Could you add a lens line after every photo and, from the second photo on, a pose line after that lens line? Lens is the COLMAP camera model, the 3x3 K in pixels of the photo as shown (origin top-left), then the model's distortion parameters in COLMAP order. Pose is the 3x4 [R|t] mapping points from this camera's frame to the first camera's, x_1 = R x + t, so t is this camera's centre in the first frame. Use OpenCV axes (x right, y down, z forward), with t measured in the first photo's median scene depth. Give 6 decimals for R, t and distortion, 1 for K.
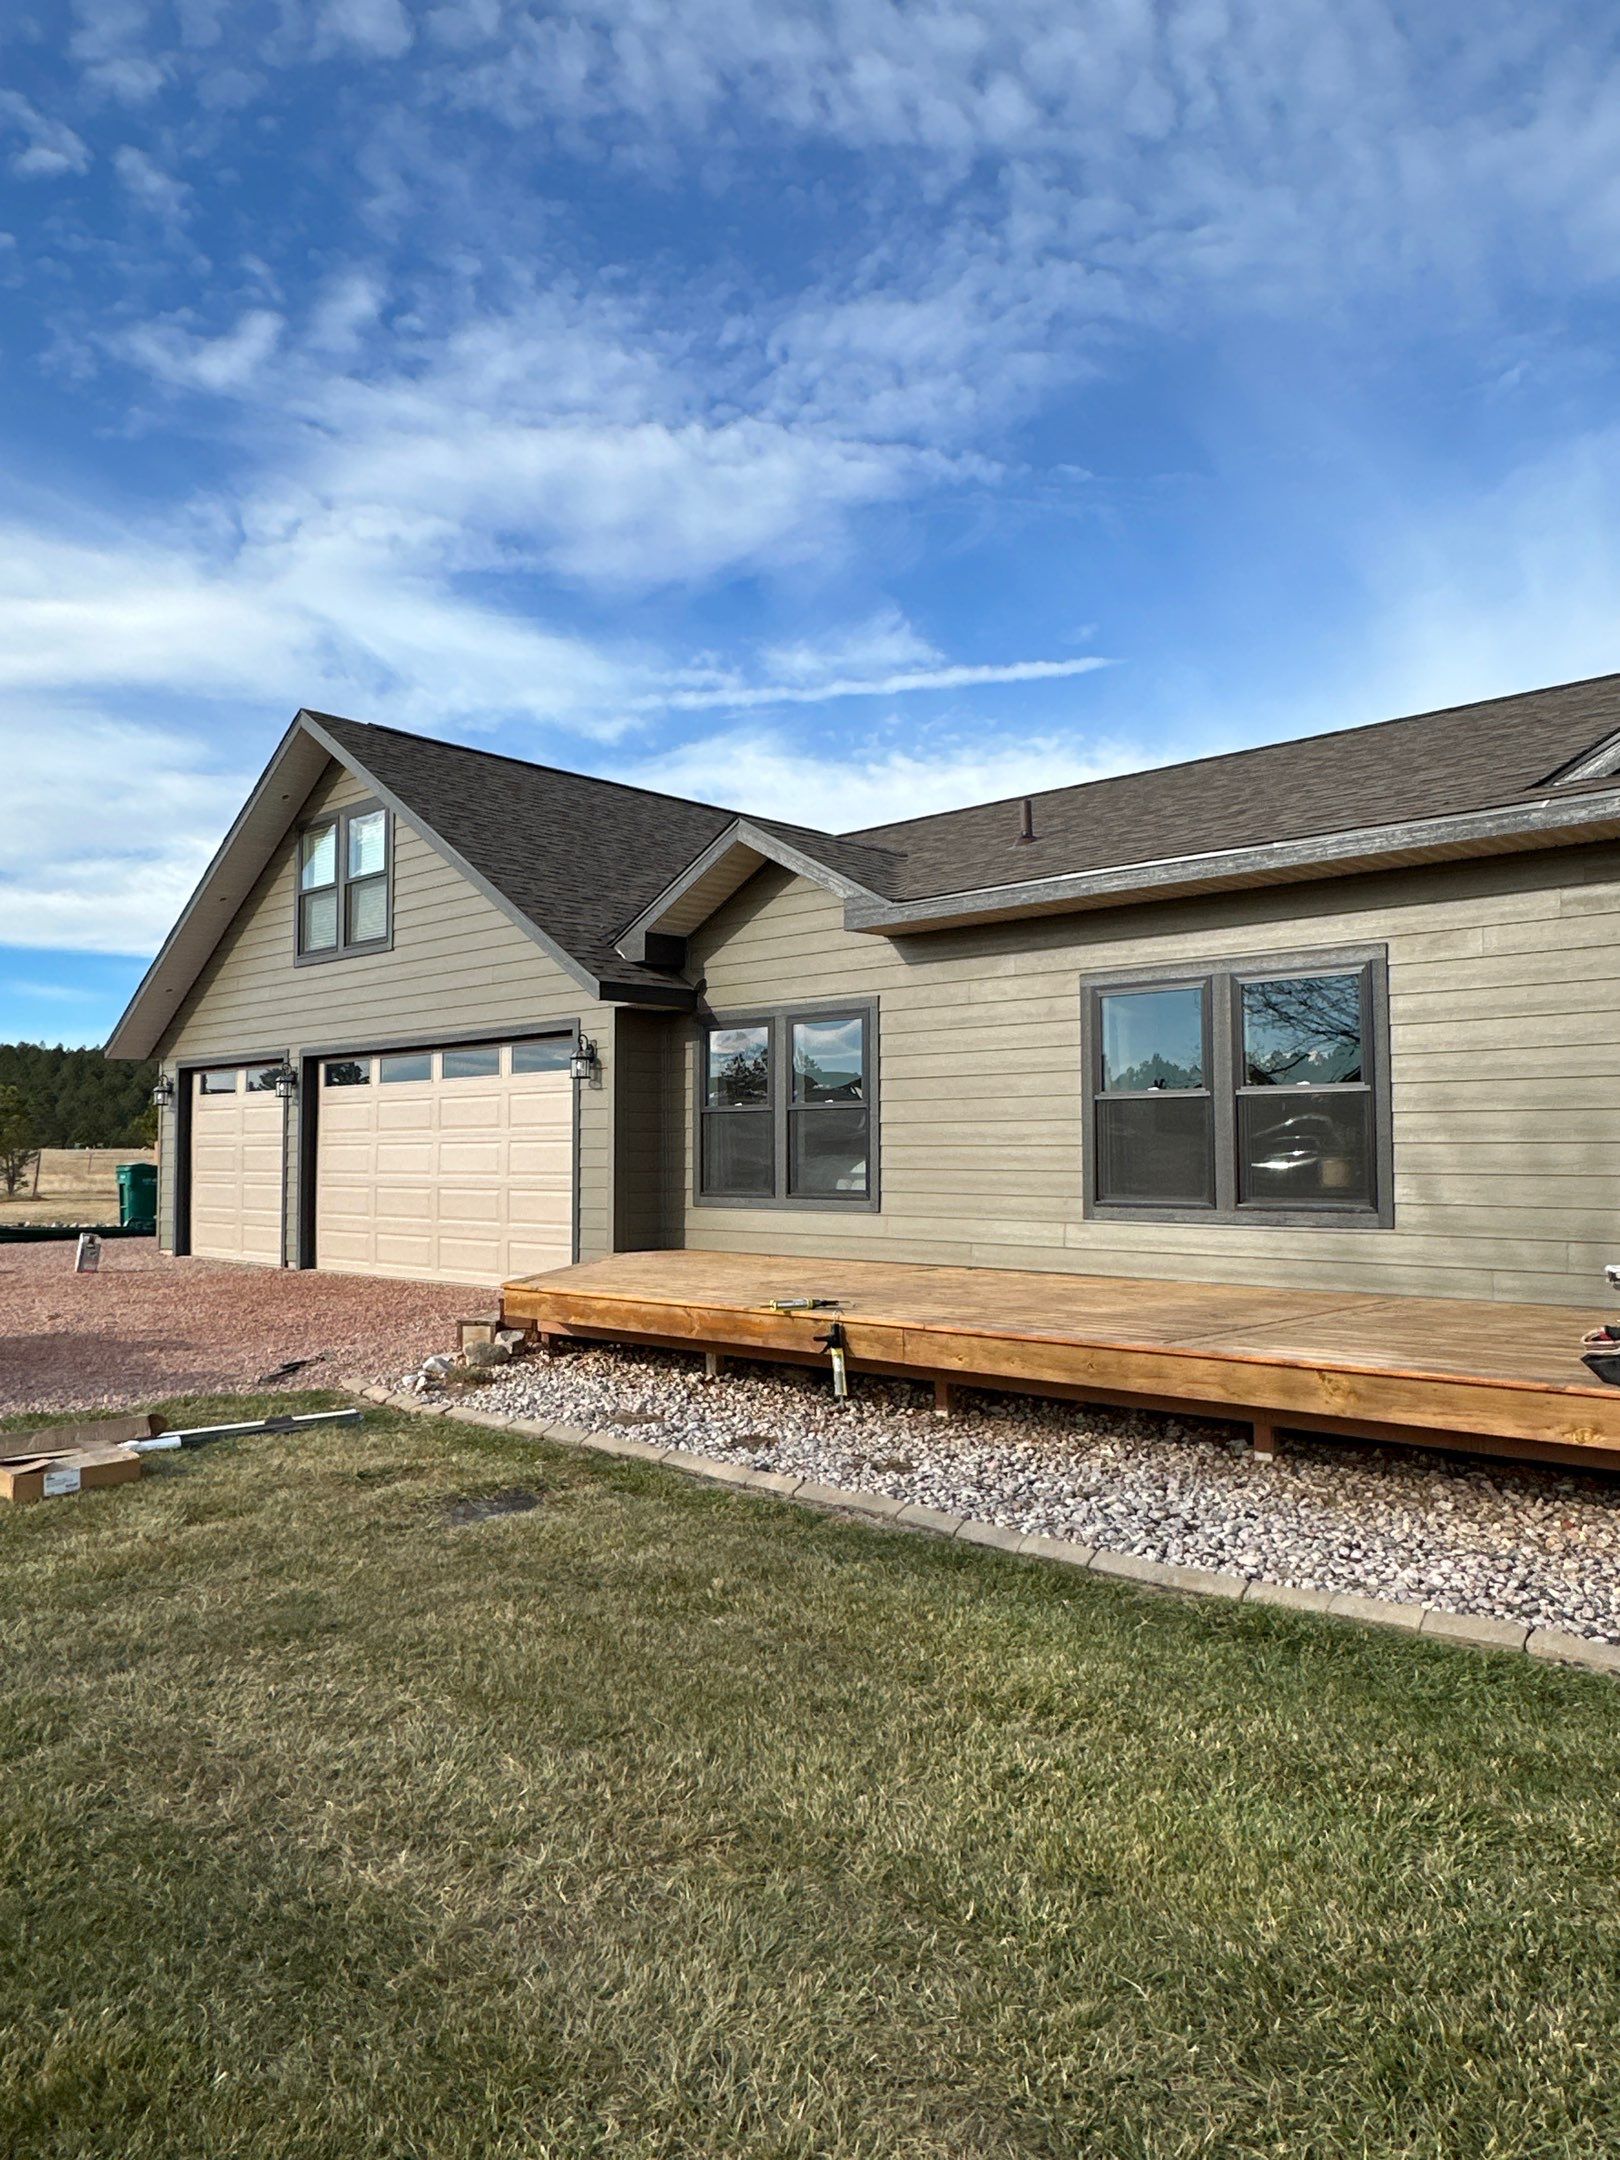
lens RADIAL K [[1471.2, 0, 808.9], [0, 1471.2, 1128.7], [0, 0, 1]] dist [0.002690, -0.000903]
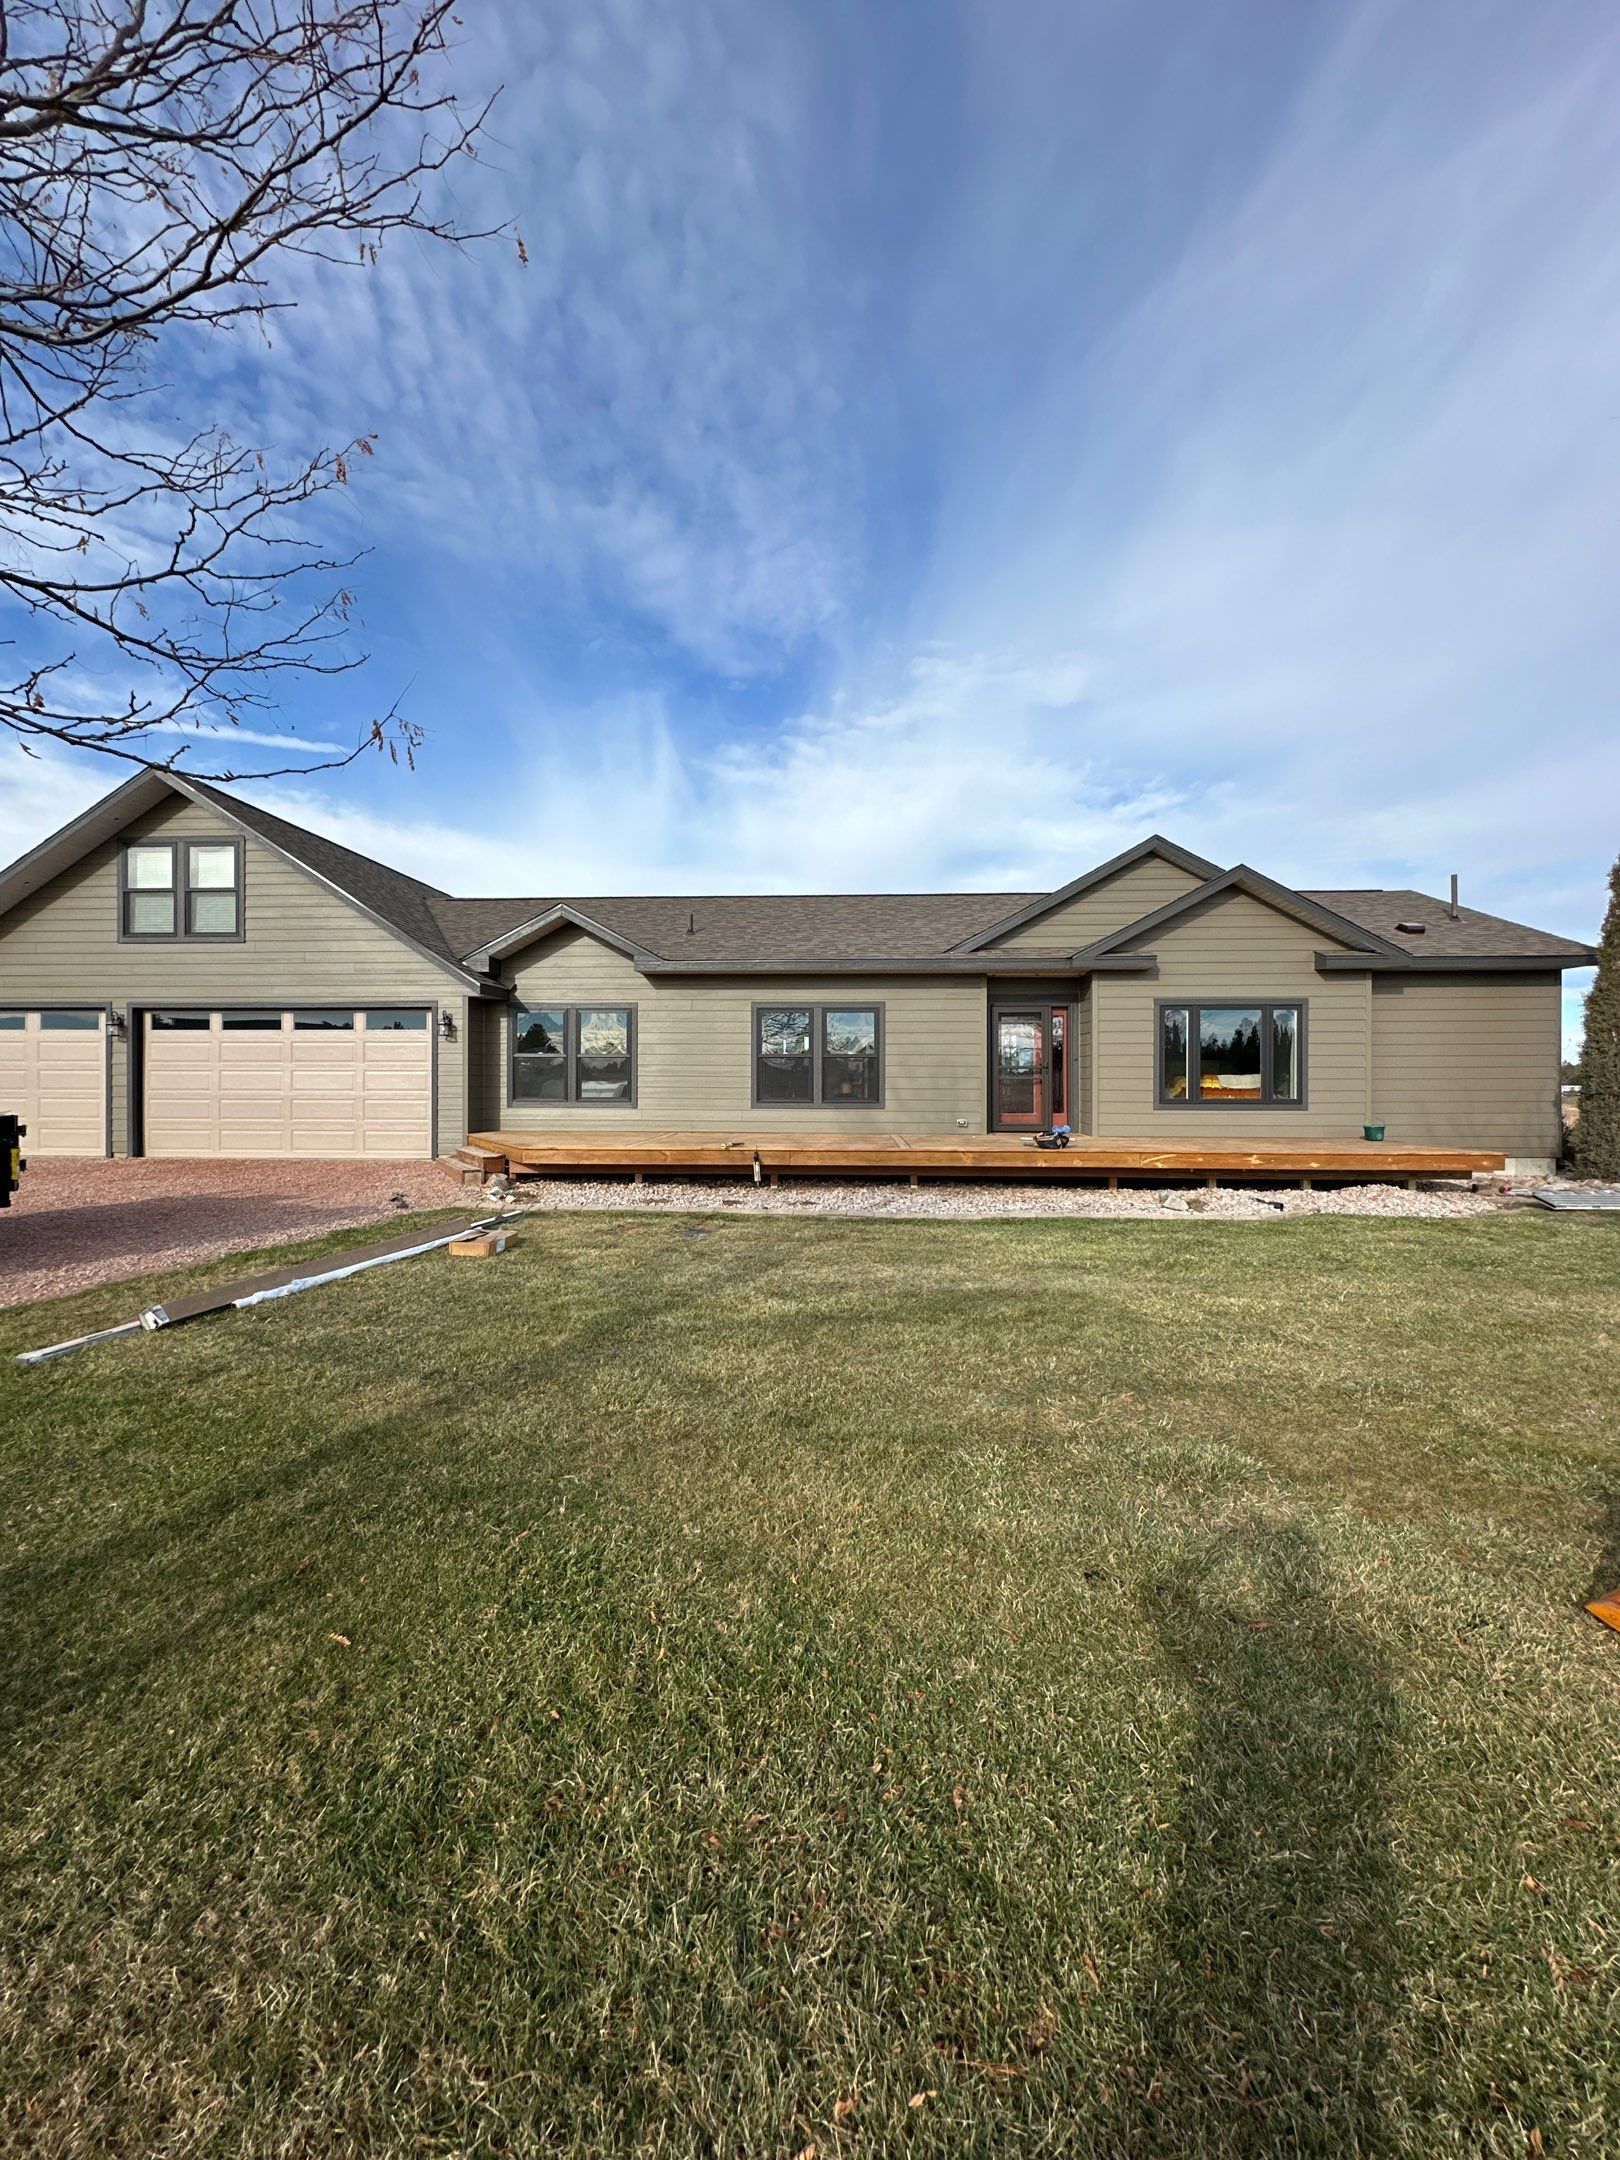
lens RADIAL K [[885.3, 0, 830.0], [0, 885.3, 1083.1], [0, 0, 1]] dist [-0.001331, -0.000384]
pose [[0.753403, 0.004954, 0.657540, -0.414701], [-0.017497, 0.999769, 0.012515, 0.001116], [-0.657326, -0.020934, 0.753315, -0.078050]]
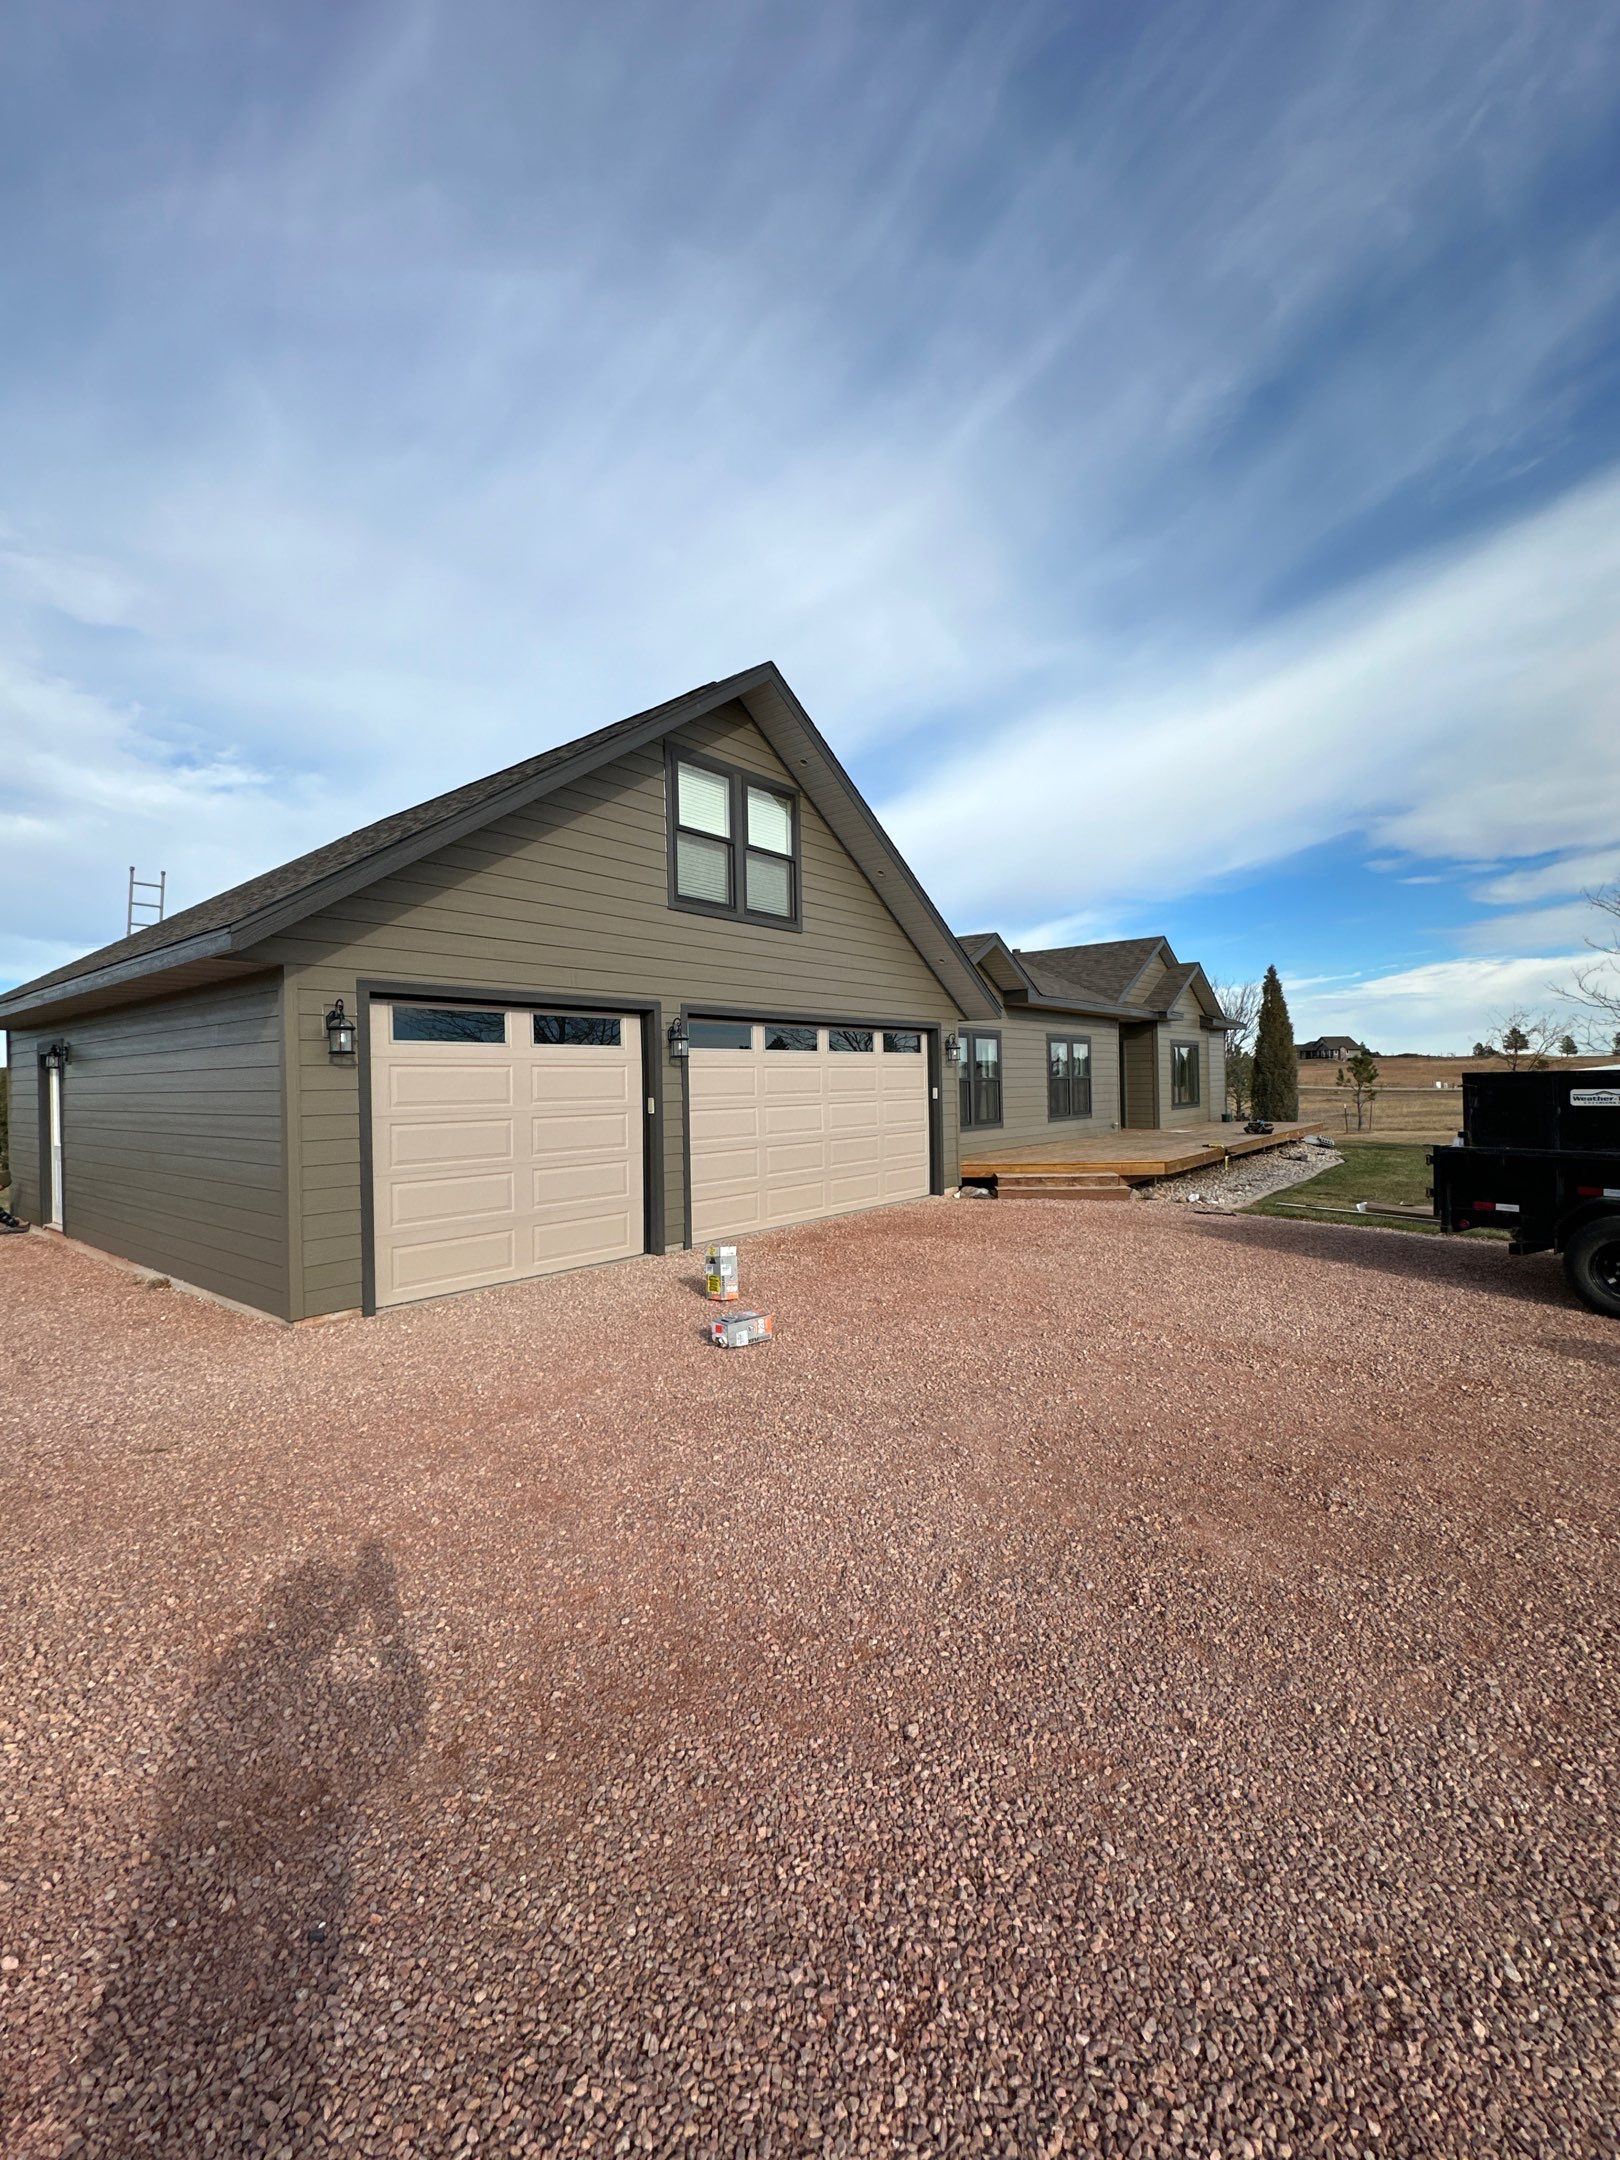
lens RADIAL K [[885.3, 0, 830.0], [0, 885.3, 1083.1], [0, 0, 1]] dist [-0.001331, -0.000384]
pose [[-0.097404, 0.003617, 0.995238, -0.930308], [0.001508, 0.999993, -0.003487, -0.003751], [-0.995244, 0.001161, -0.097408, 1.015821]]
